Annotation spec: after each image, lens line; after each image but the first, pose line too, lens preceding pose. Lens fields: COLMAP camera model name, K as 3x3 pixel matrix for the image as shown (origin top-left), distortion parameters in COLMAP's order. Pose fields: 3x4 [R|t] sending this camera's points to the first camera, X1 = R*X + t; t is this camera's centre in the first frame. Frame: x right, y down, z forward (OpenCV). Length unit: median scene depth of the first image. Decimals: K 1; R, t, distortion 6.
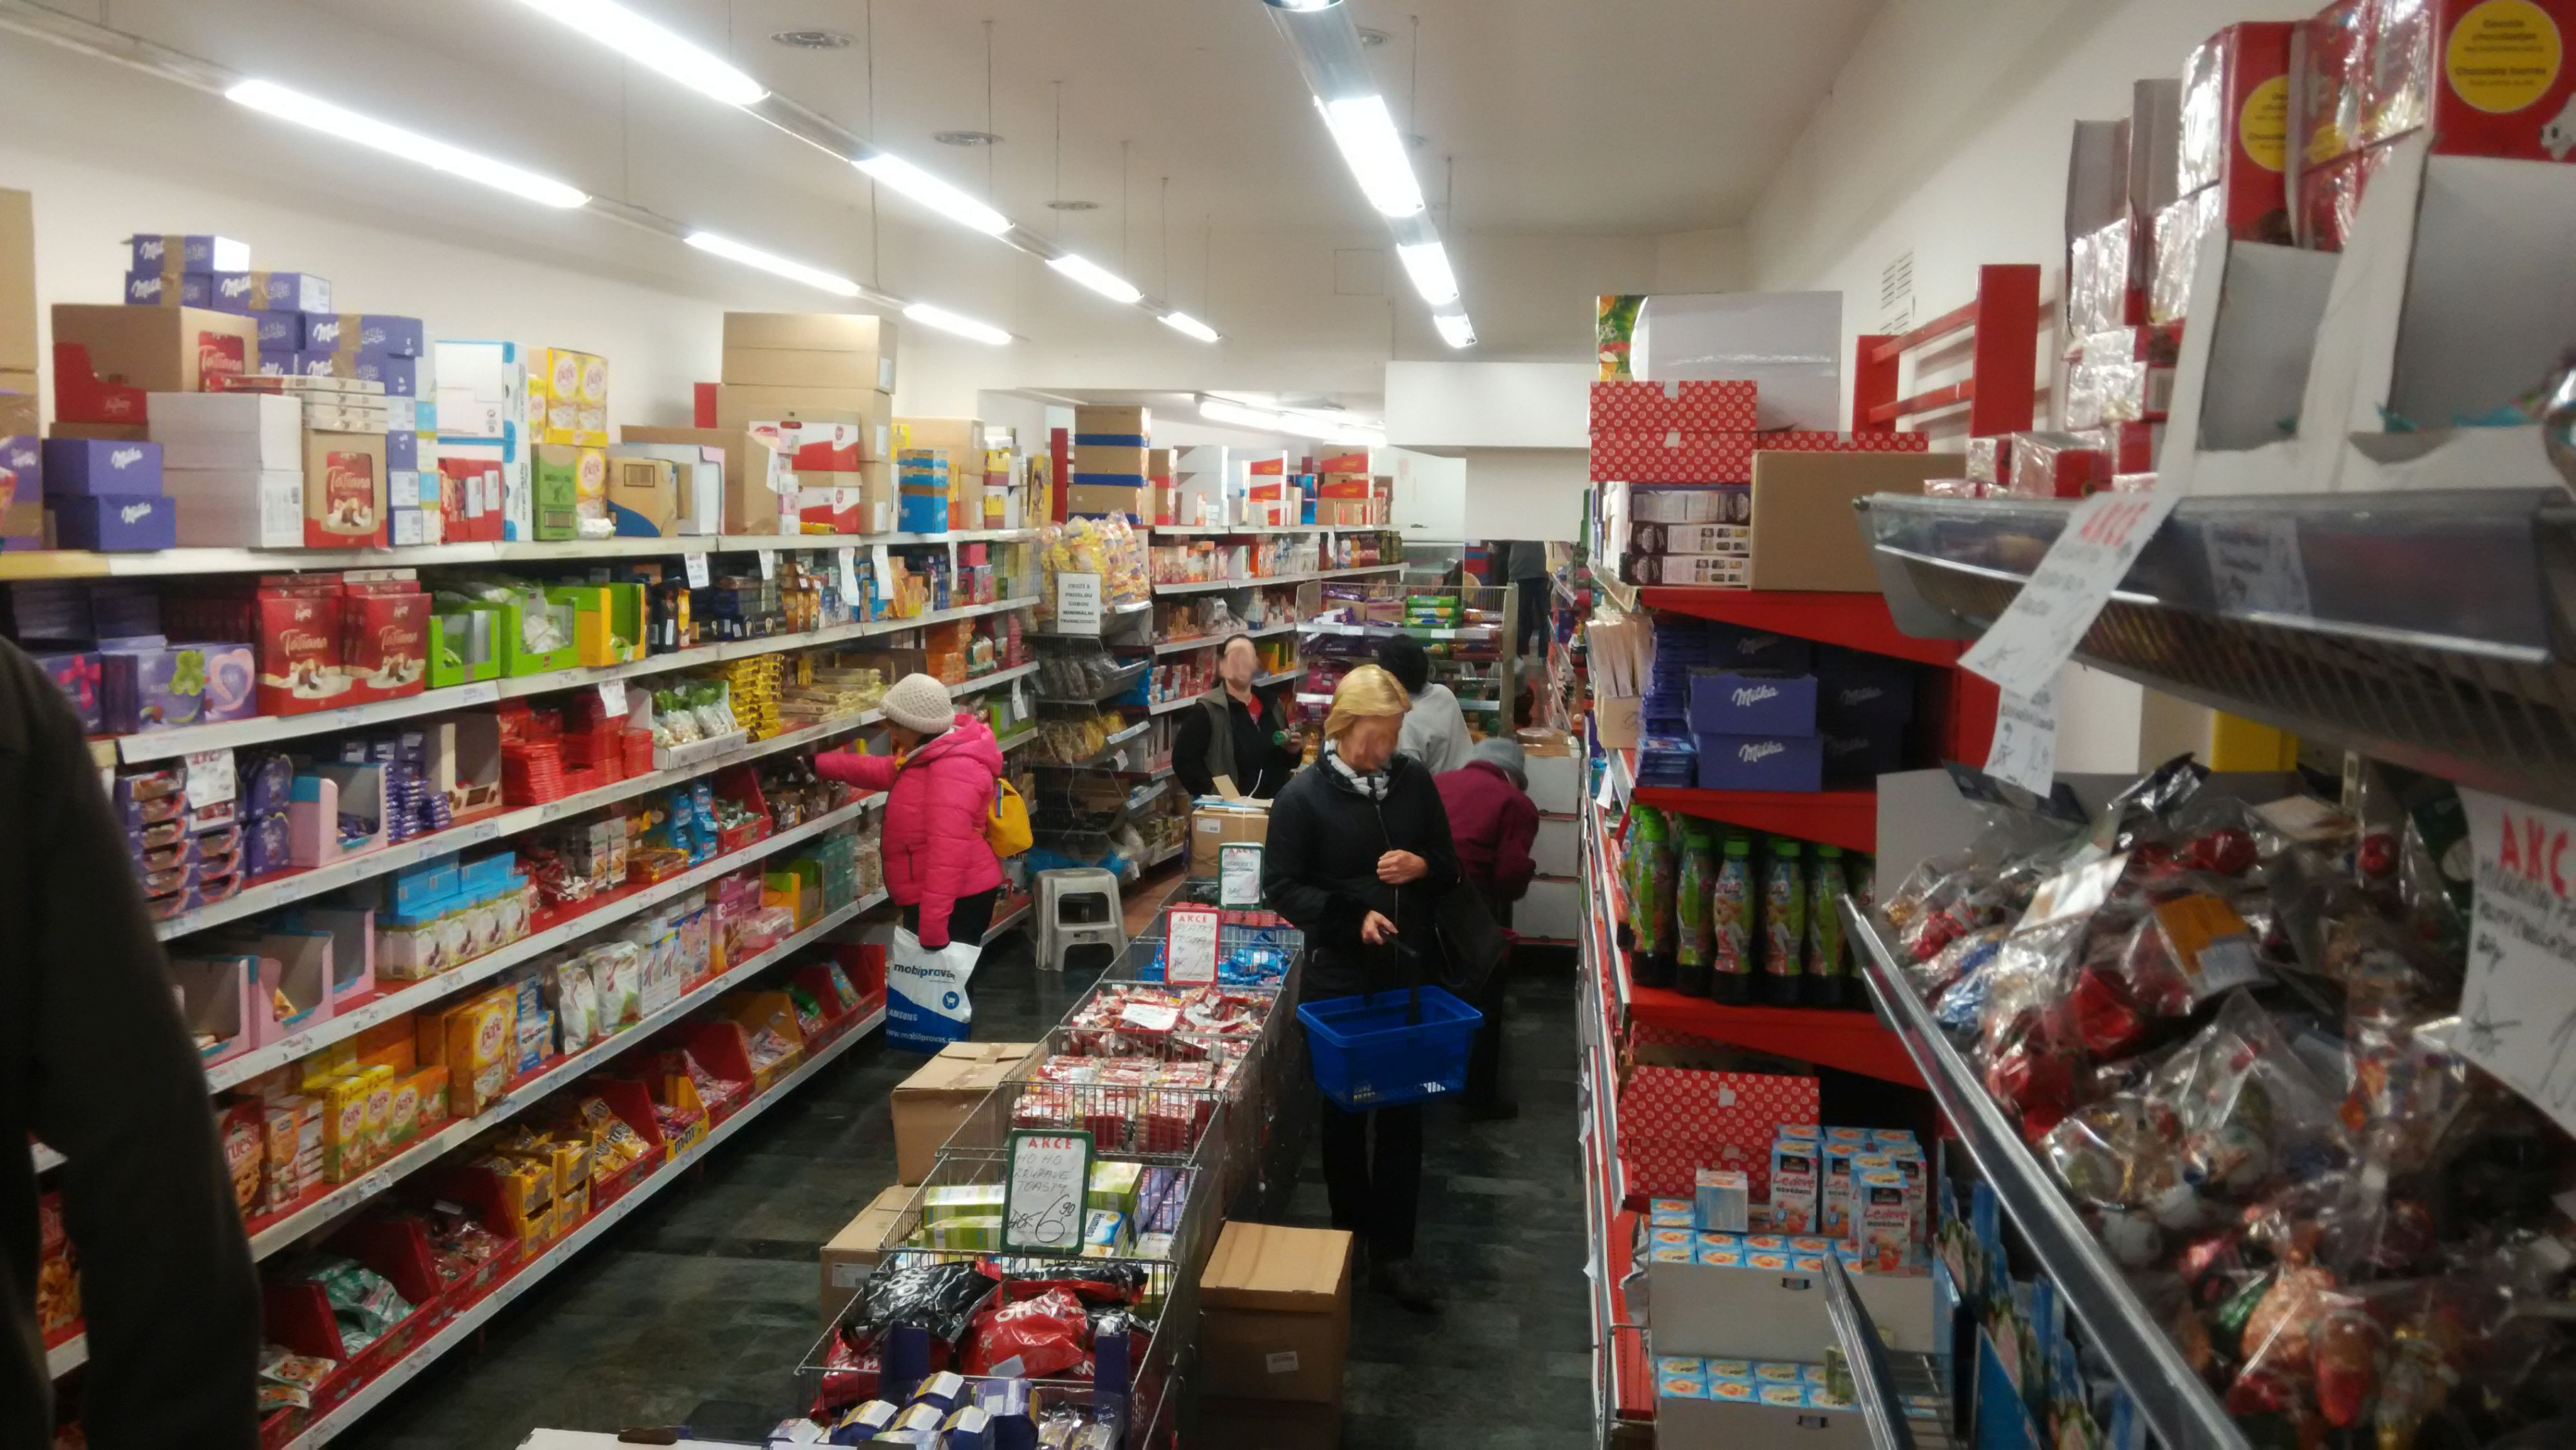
lens RADIAL K [[2017.1, 0, 1288.0], [0, 2017.1, 725.0], [0, 0, 1]] dist [0.079819, -0.003512]
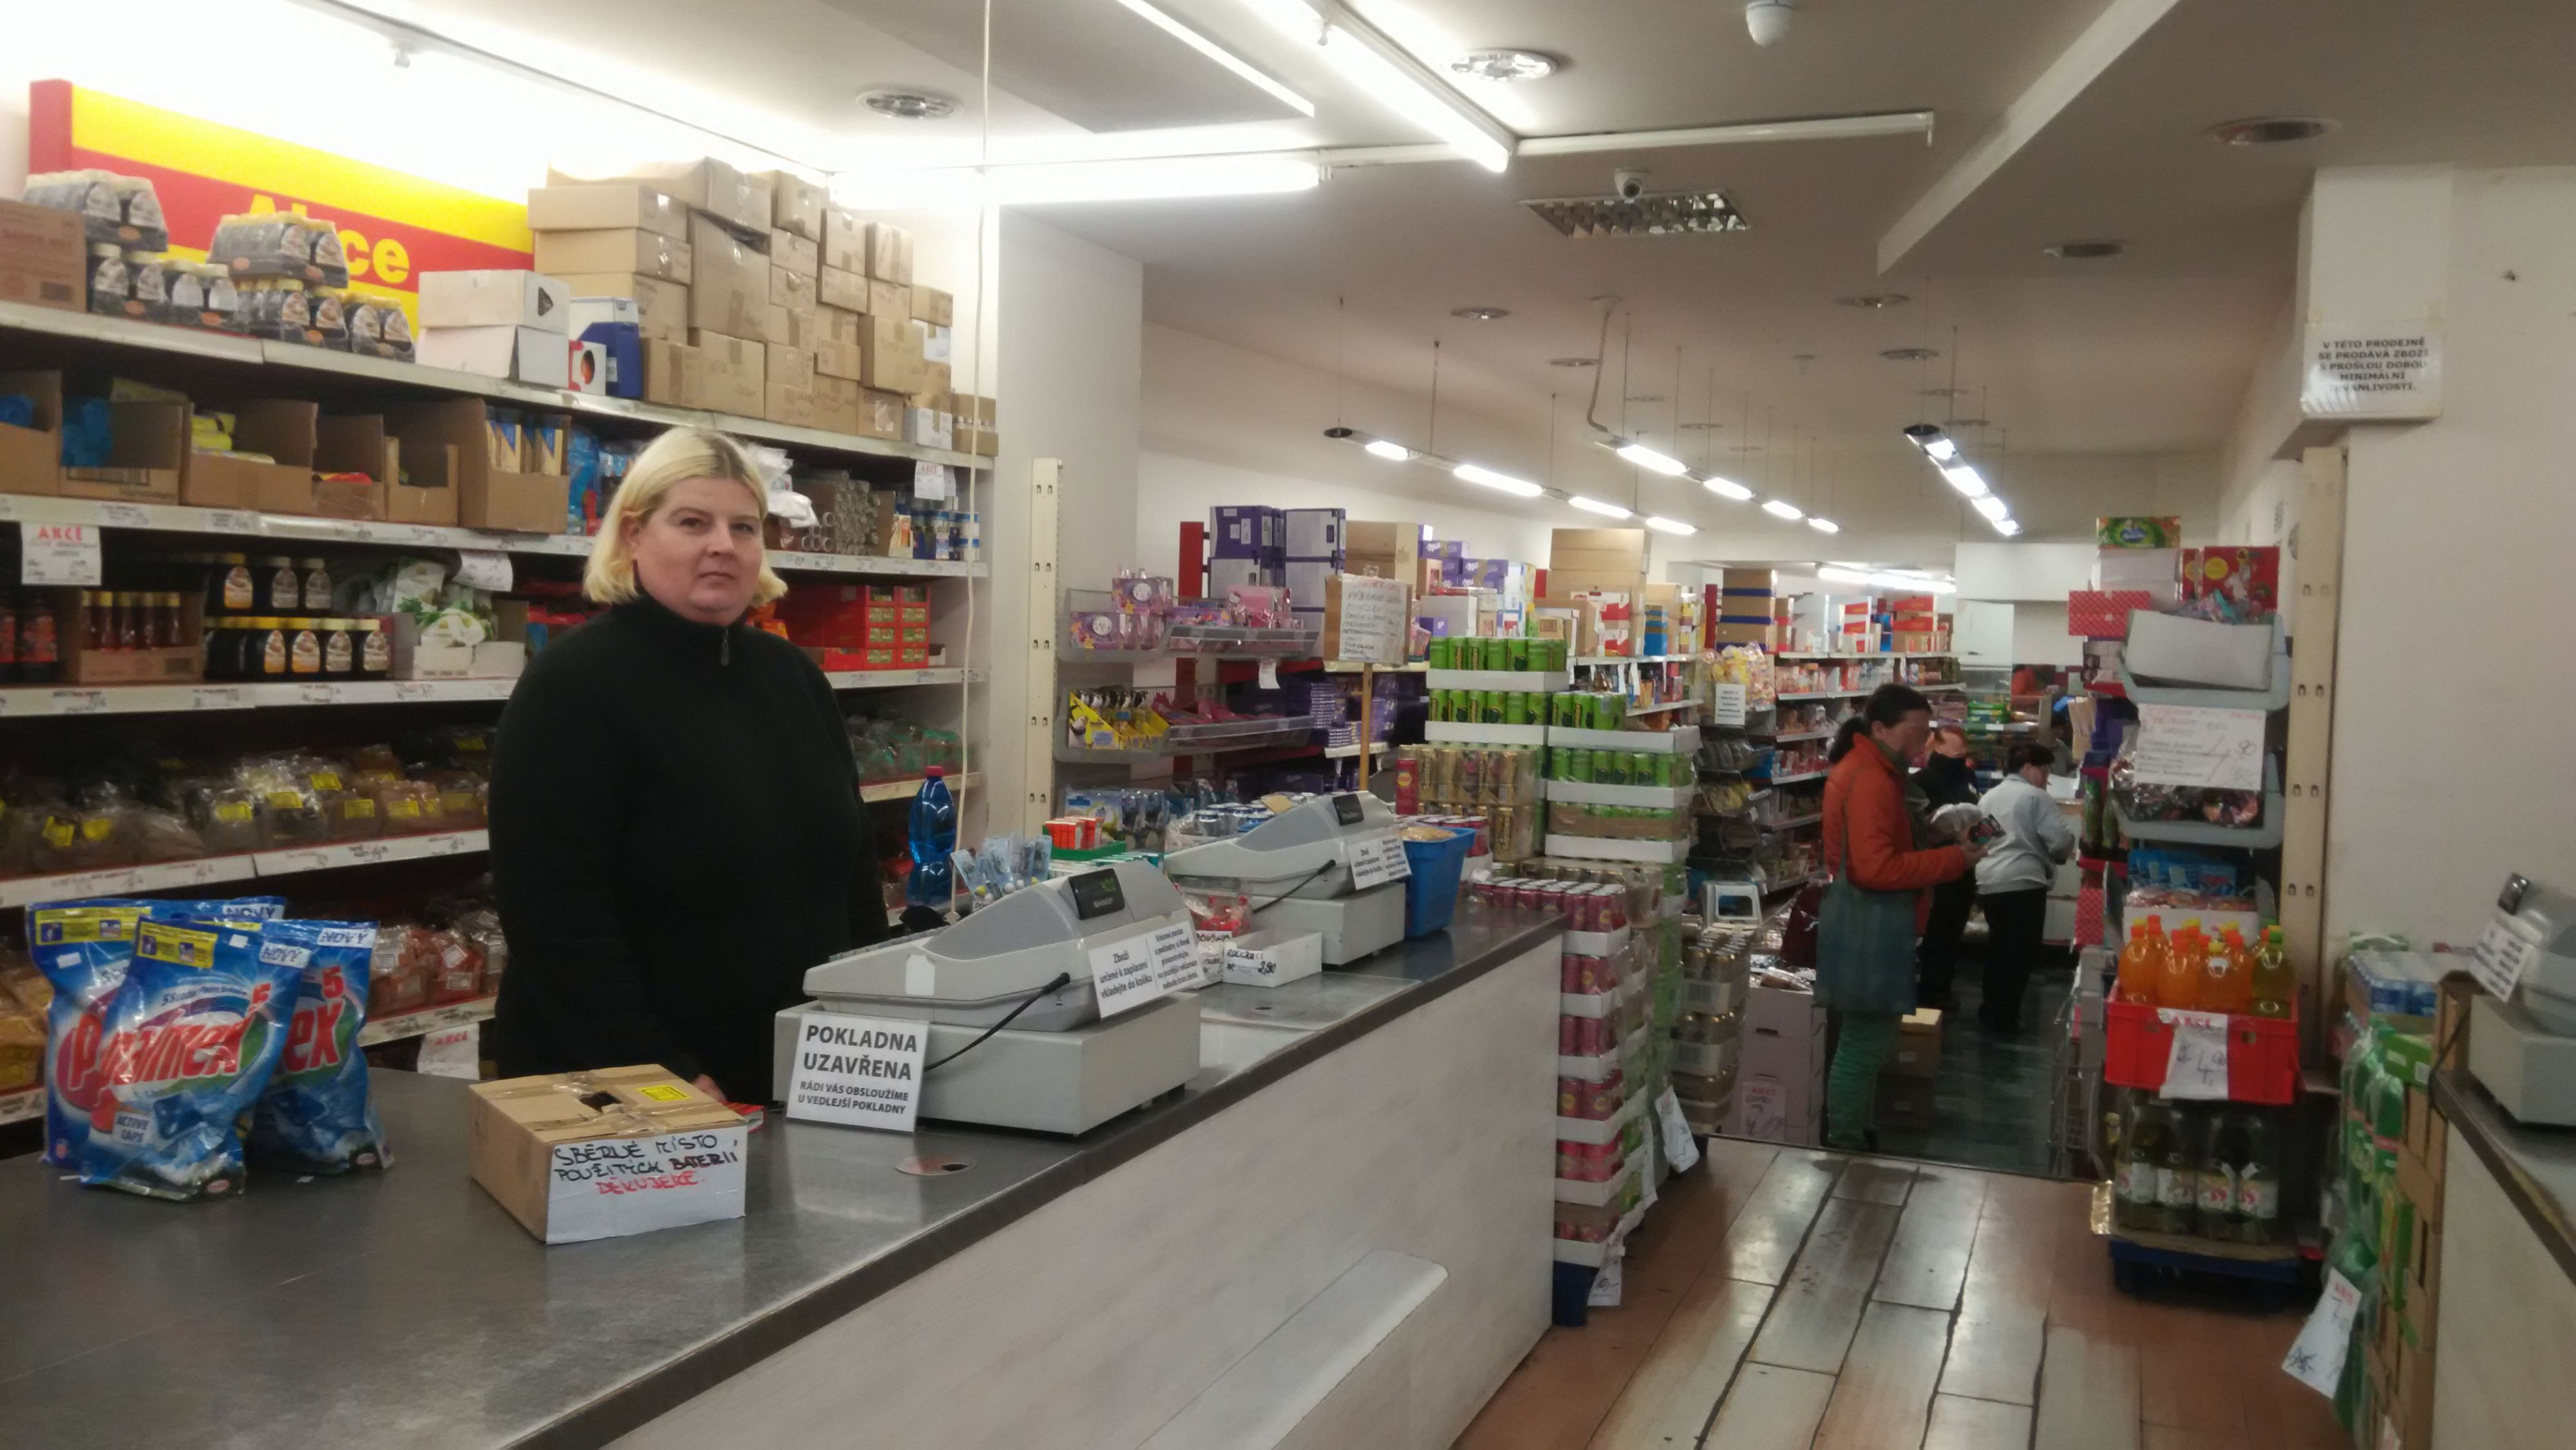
lens RADIAL K [[2017.1, 0, 1288.0], [0, 2017.1, 725.0], [0, 0, 1]] dist [0.079819, -0.003512]
pose [[0.966716, 0.020239, -0.255050, -0.036357], [-0.035604, 0.997809, -0.055770, 0.046431], [0.253363, 0.062994, 0.965318, -0.481145]]
